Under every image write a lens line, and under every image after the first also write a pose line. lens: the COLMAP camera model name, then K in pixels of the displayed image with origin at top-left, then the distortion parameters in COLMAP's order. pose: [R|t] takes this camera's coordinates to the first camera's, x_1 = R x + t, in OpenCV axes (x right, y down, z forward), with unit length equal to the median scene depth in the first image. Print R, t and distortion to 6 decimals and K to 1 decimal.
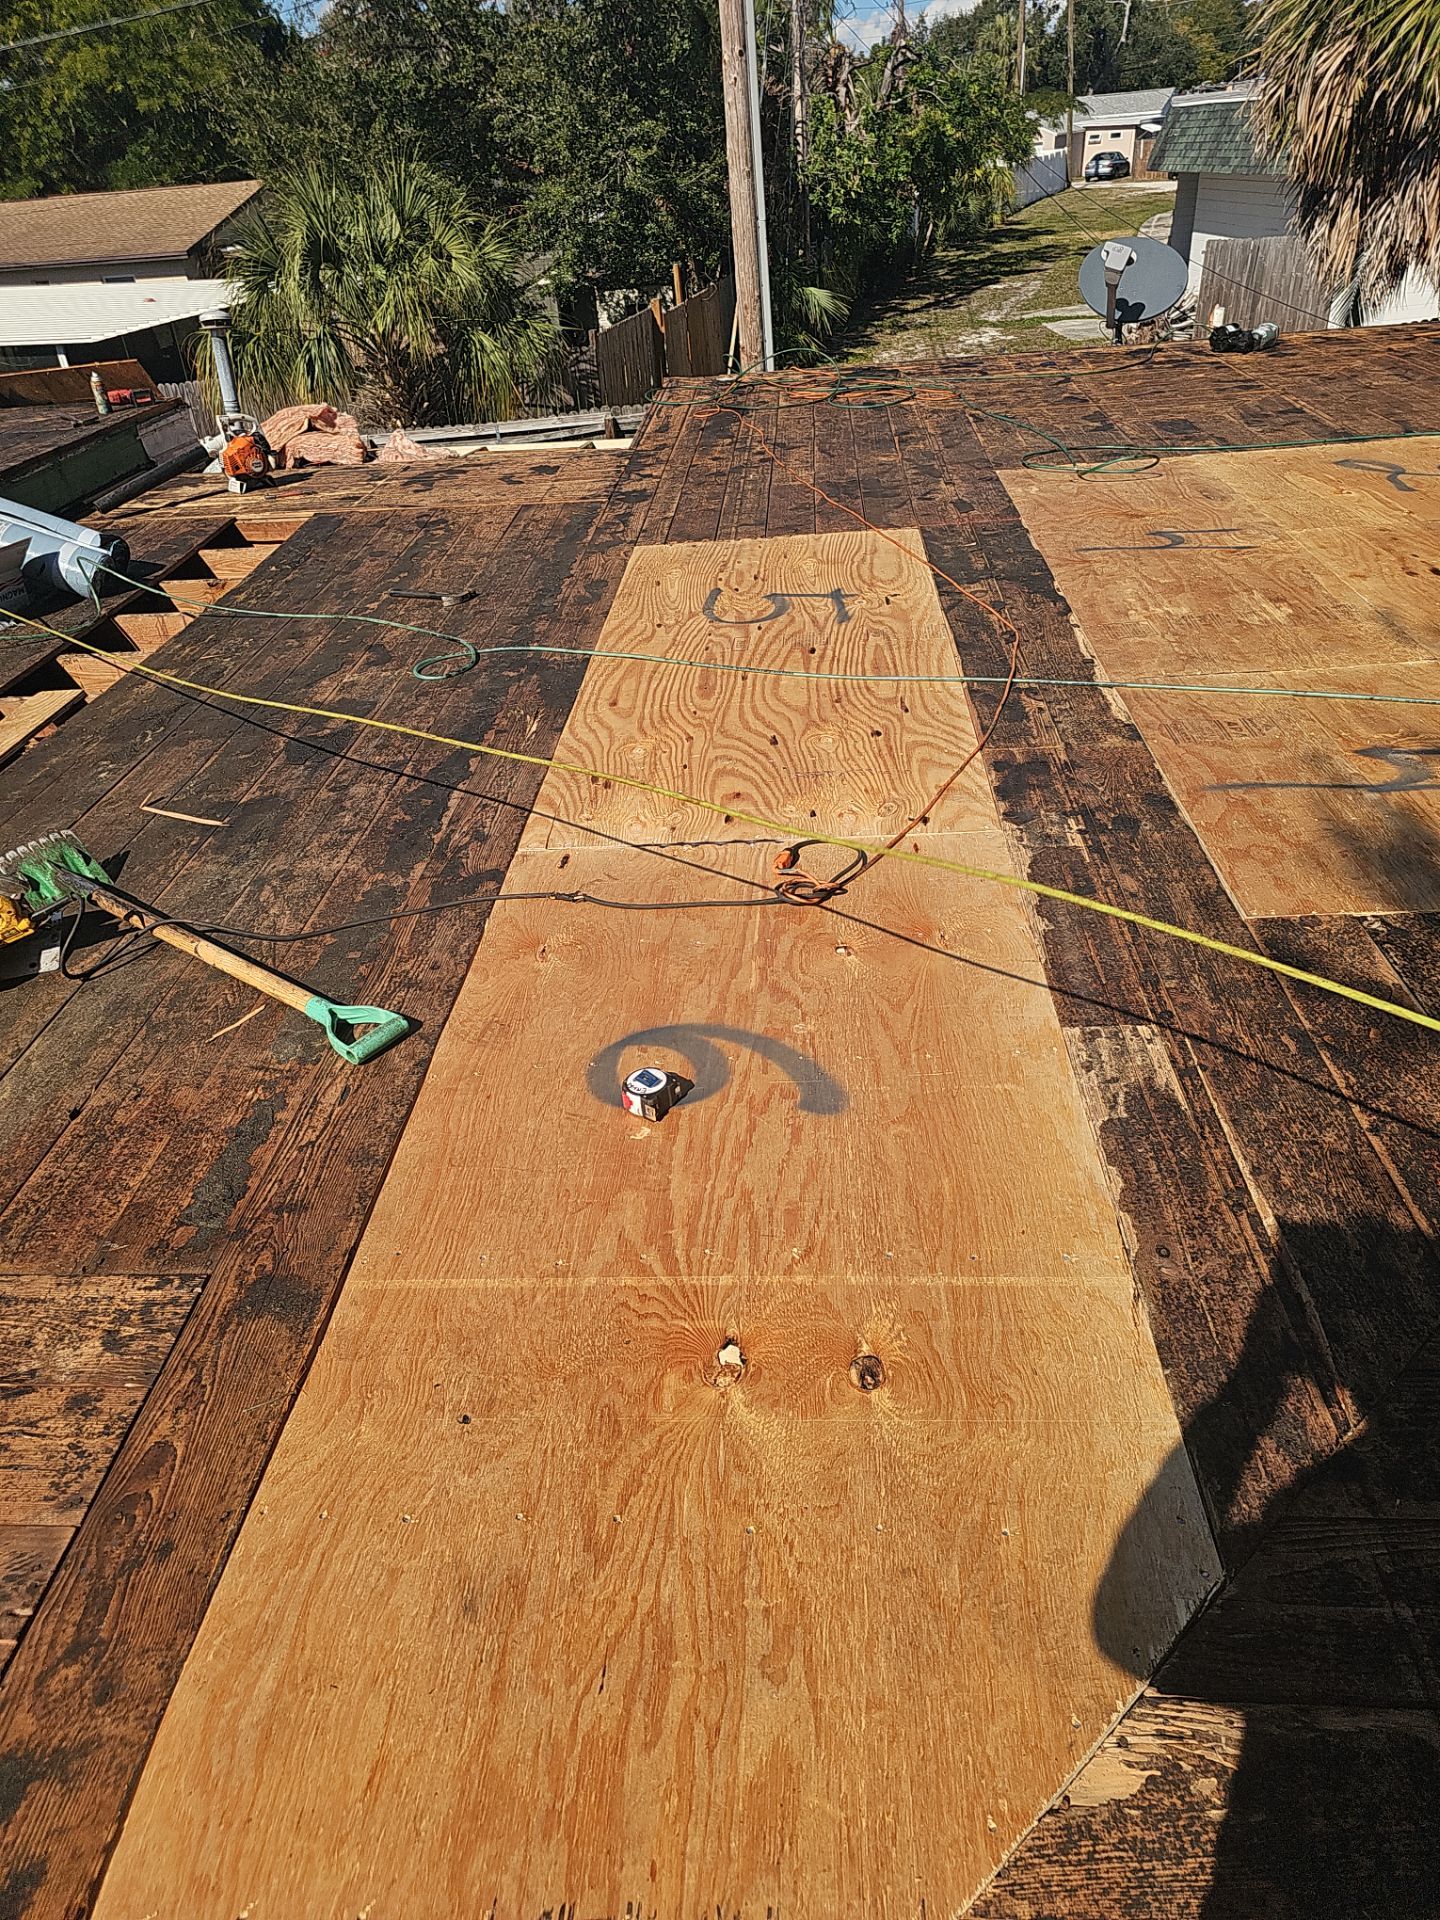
lens RADIAL K [[1237.0, 0, 720.0], [0, 1237.0, 960.0], [0, 0, 1]] dist [0.043200, -0.024457]
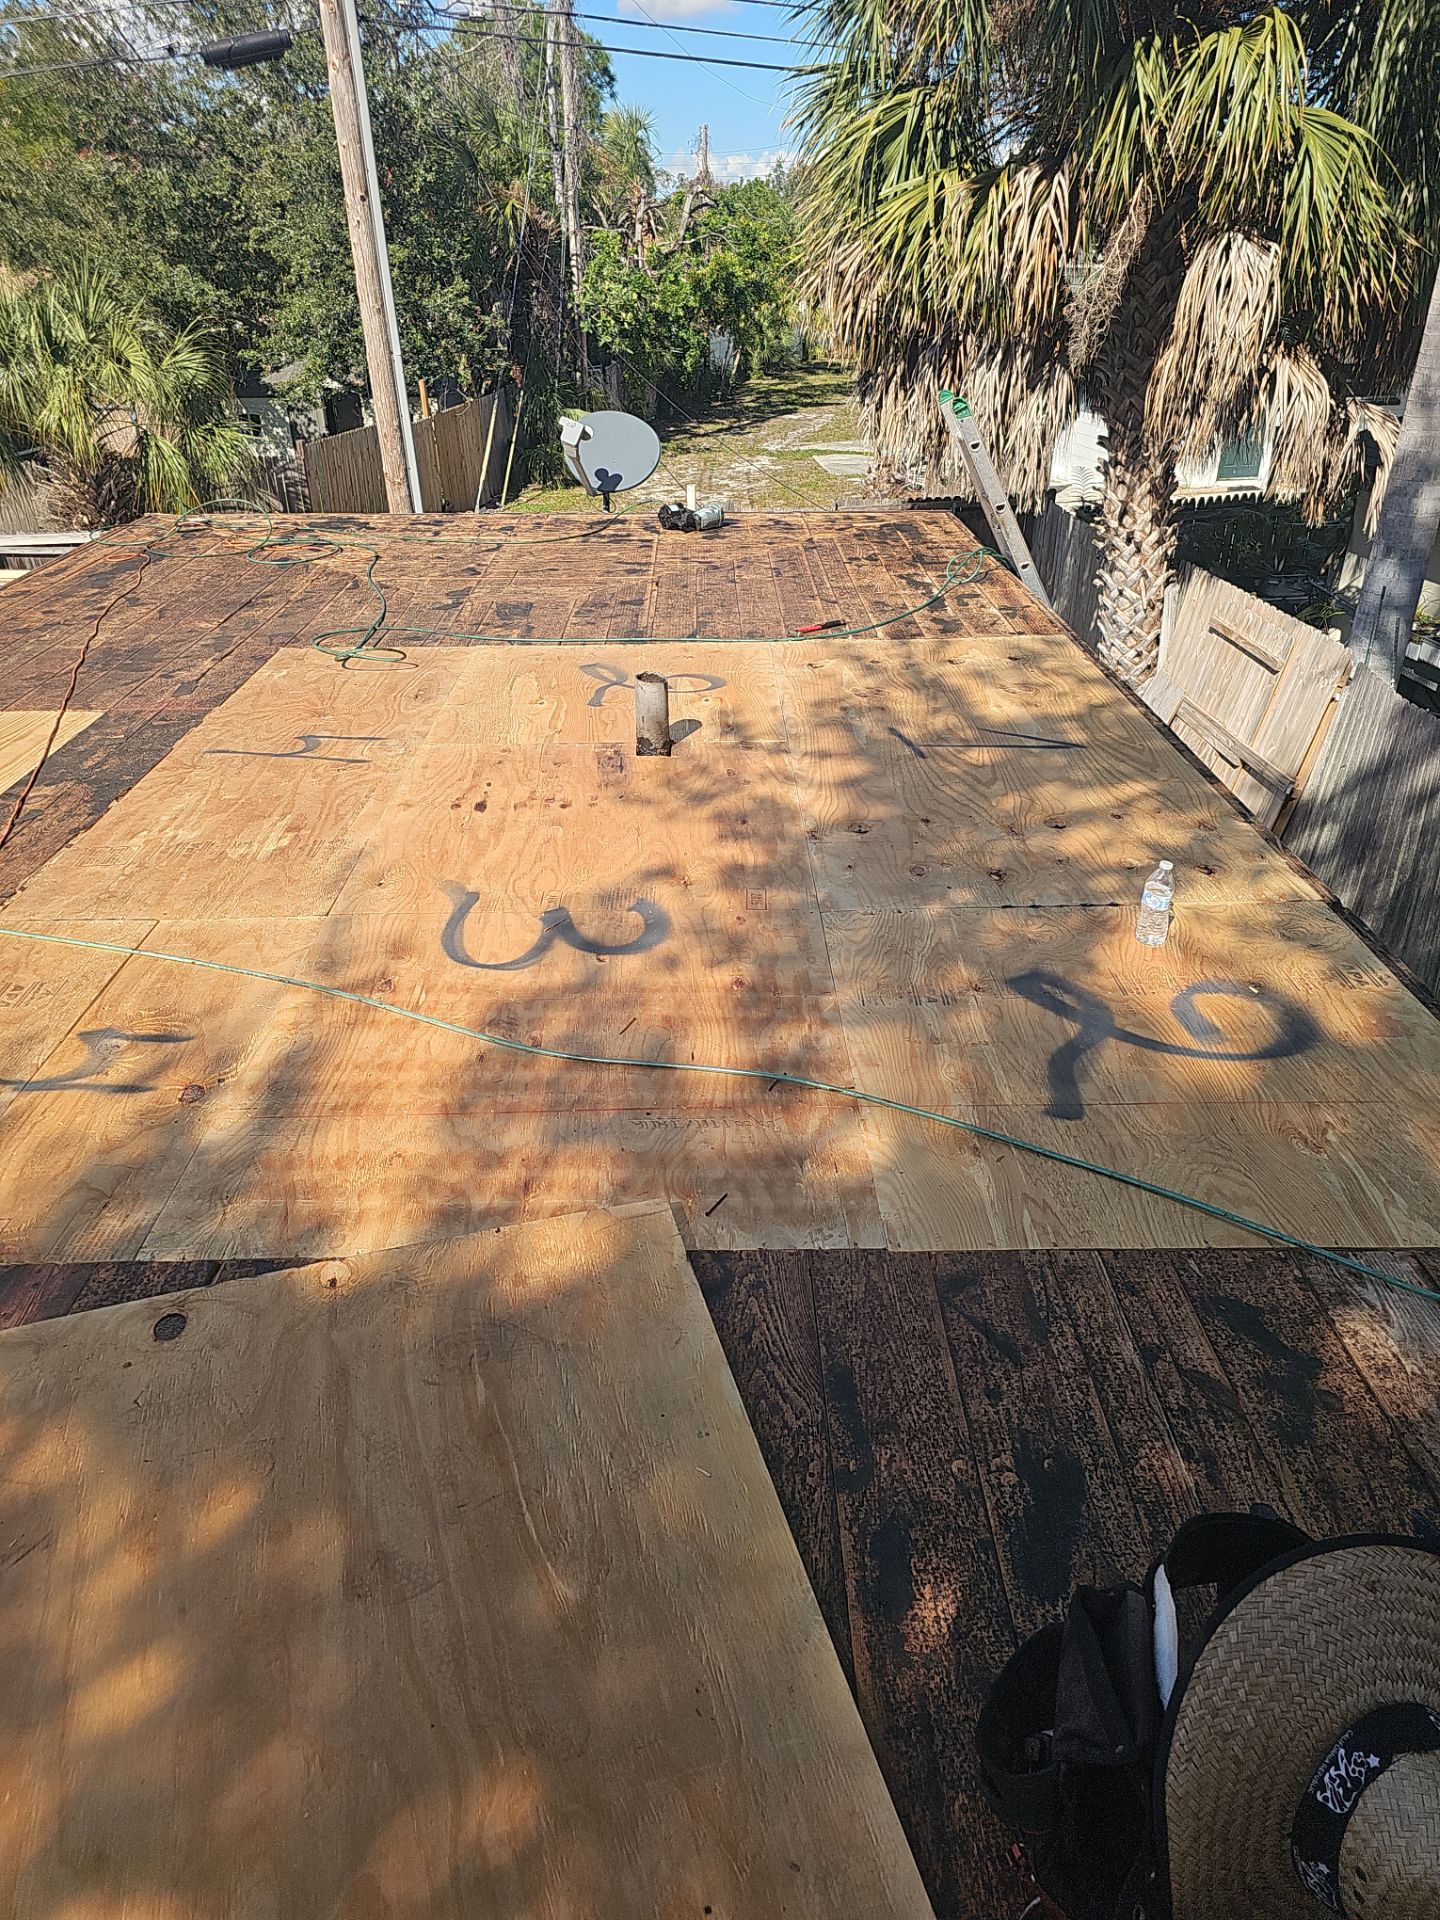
lens RADIAL K [[1233.1, 0, 686.7], [0, 1233.1, 958.8], [0, 0, 1]] dist [0.023670, -0.003320]
pose [[0.996822, 0.032249, 0.072847, 0.103396], [-0.027417, 0.997417, -0.066383, -0.020156], [-0.074800, 0.064175, 0.995131, 0.005101]]
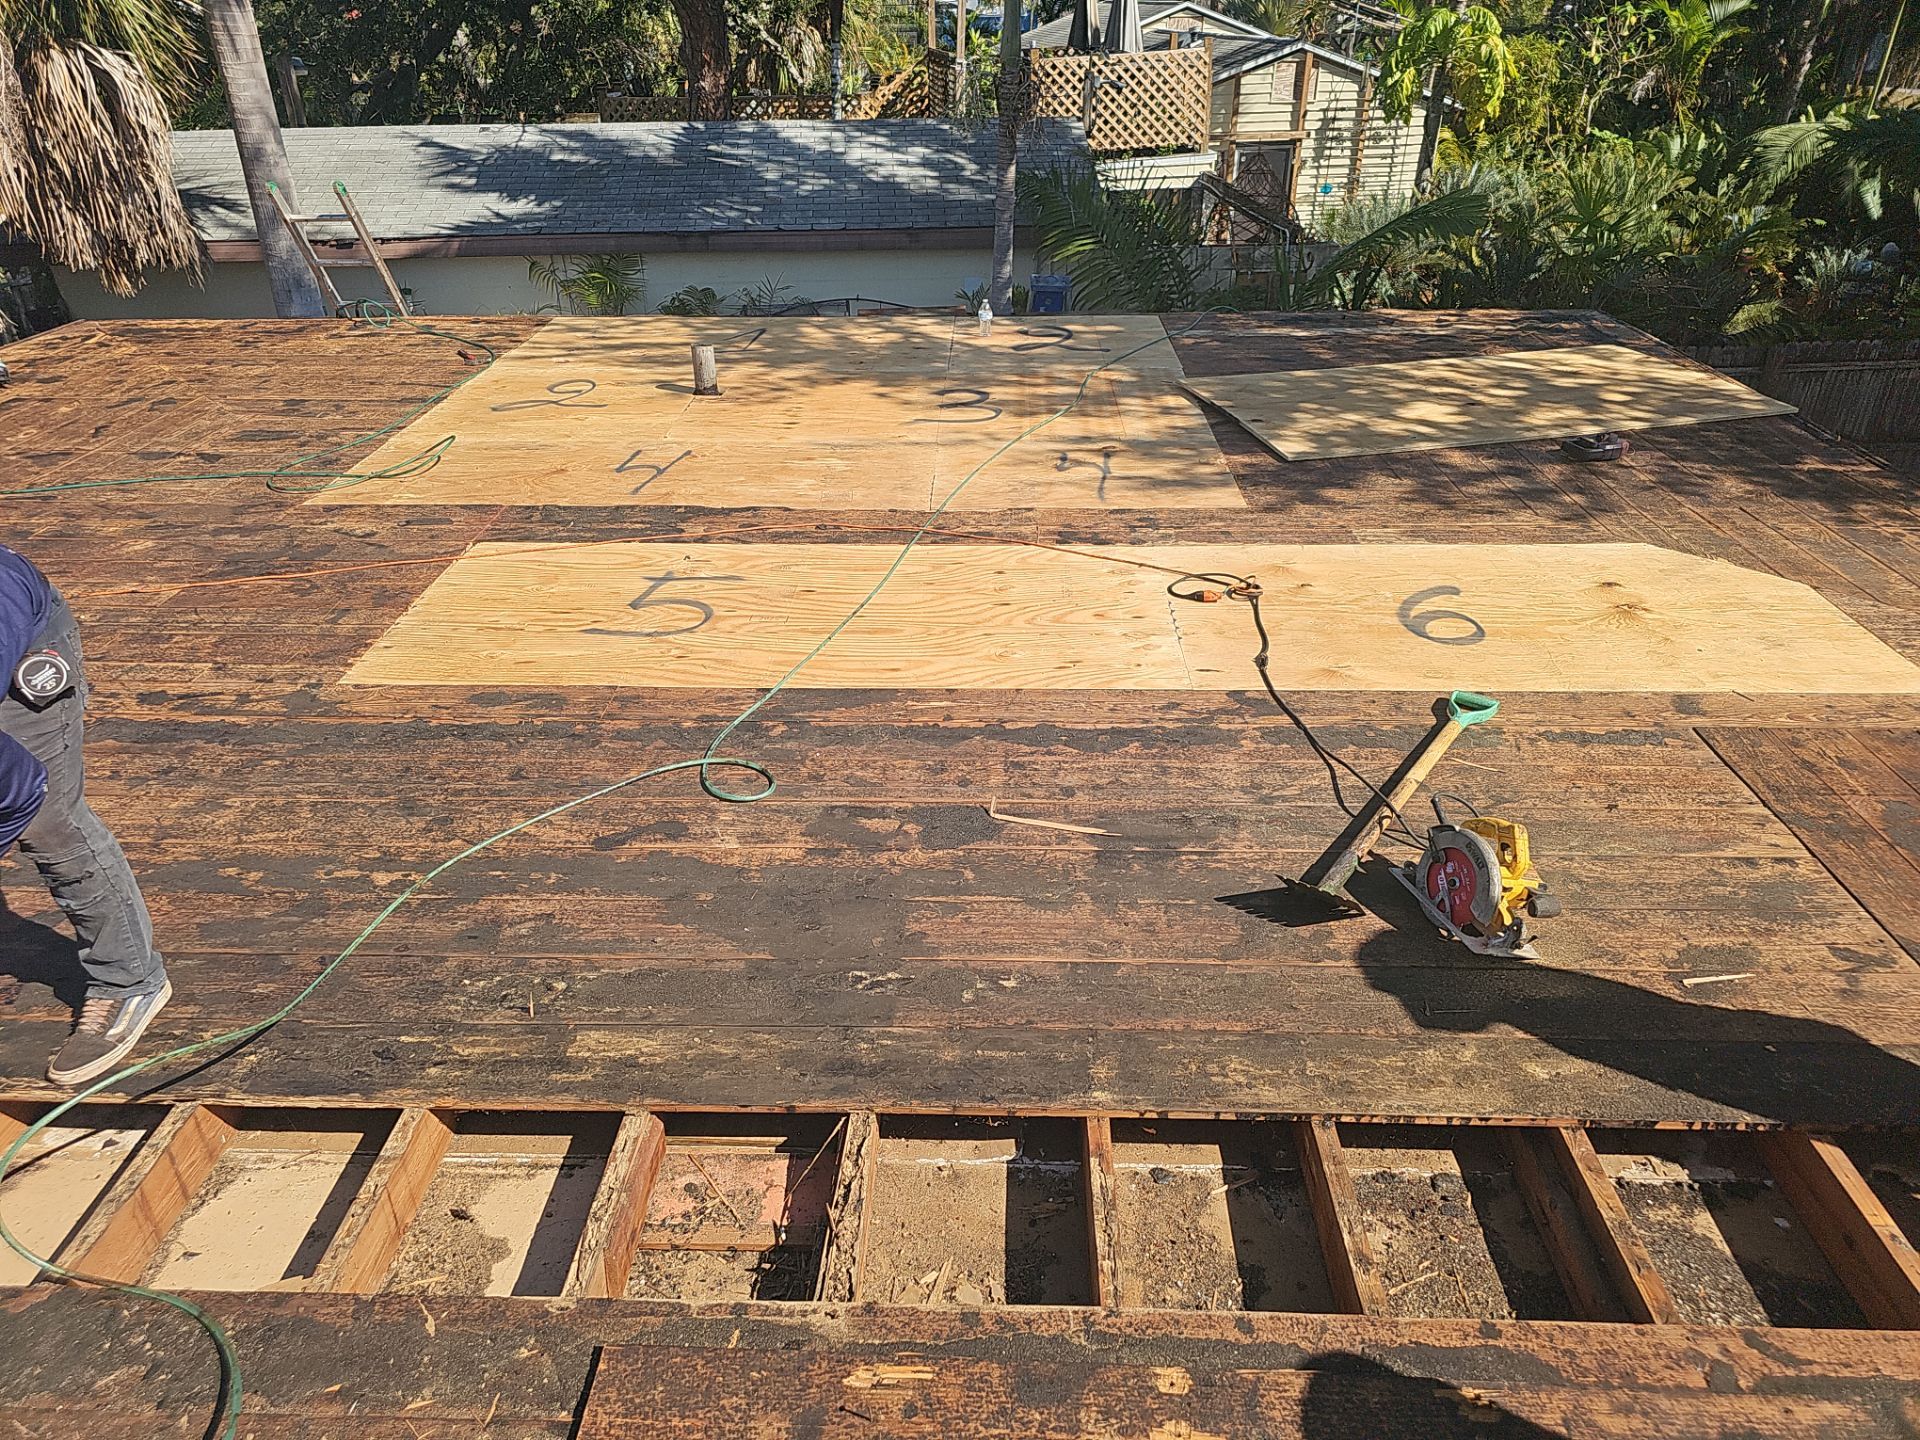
lens RADIAL K [[1257.4, 0, 960.0], [0, 1257.4, 720.0], [0, 0, 1]] dist [0.060892, -0.047757]
pose [[-0.021601, -0.419700, 0.907406, -0.148259], [0.565367, 0.743428, 0.357315, -0.073043], [-0.824556, 0.520736, 0.221226, 0.105547]]
